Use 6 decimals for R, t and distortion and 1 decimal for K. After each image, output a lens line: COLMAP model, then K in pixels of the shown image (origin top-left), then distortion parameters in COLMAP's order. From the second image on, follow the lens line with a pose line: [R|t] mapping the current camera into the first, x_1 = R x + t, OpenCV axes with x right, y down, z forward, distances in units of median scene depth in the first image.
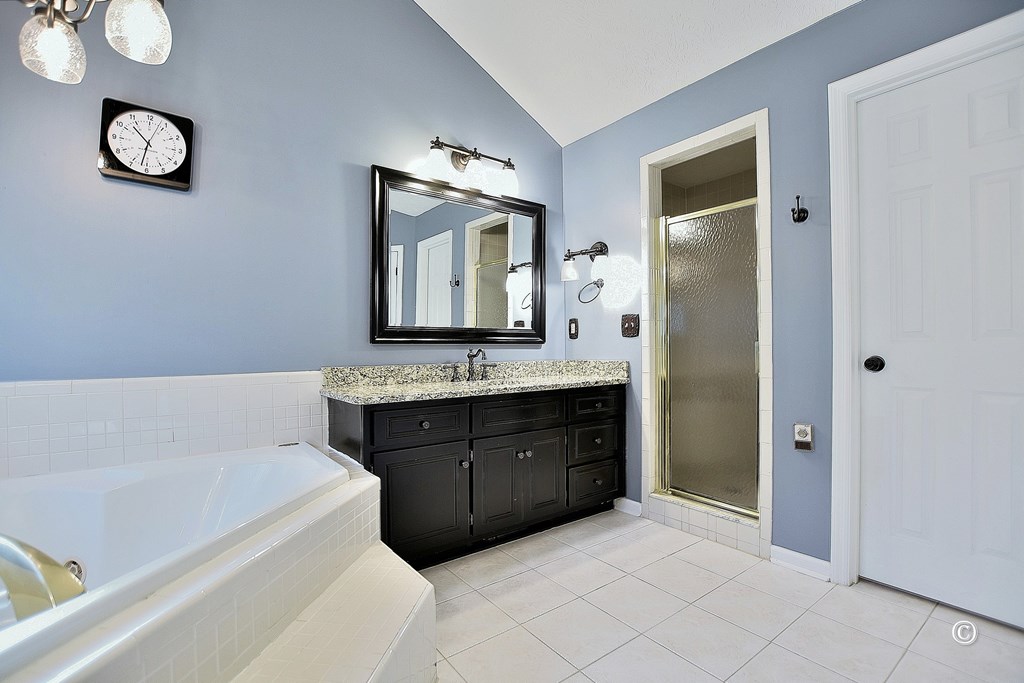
lens RADIAL K [[469.9, 0, 512.0], [0, 469.9, 341.5], [0, 0, 1]] dist [-0.023213, 0.000003]
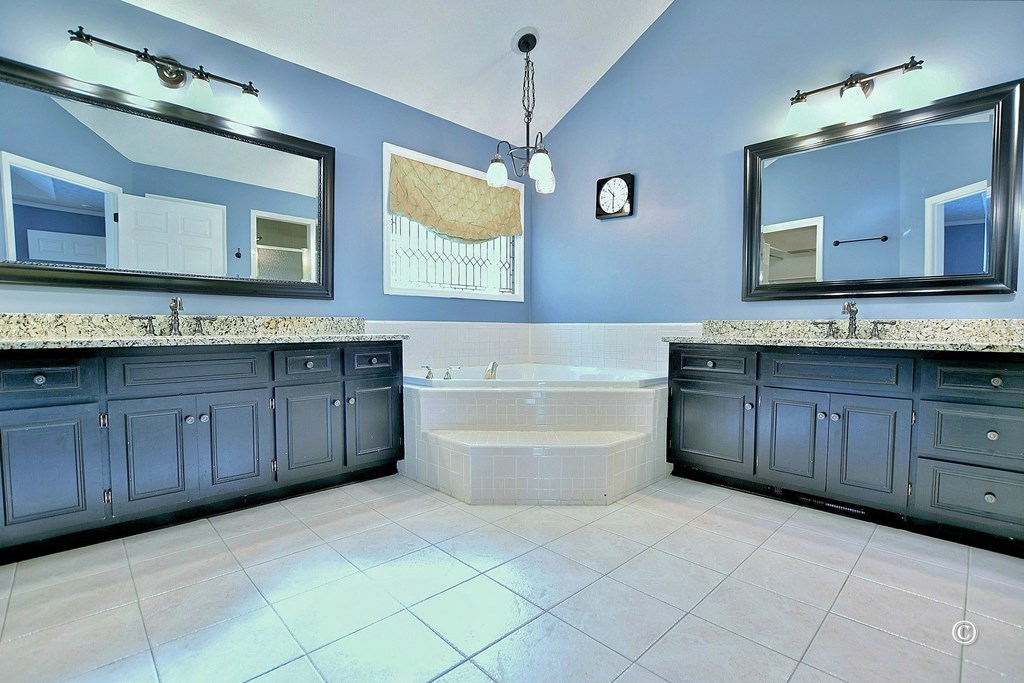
lens RADIAL K [[469.9, 0, 512.0], [0, 469.9, 341.5], [0, 0, 1]] dist [-0.023213, 0.000003]
pose [[0.124276, 0.040759, -0.991410, 0.814785], [0.005367, 0.999114, 0.041749, 0.055147], [0.992233, -0.010510, 0.123947, 0.286023]]
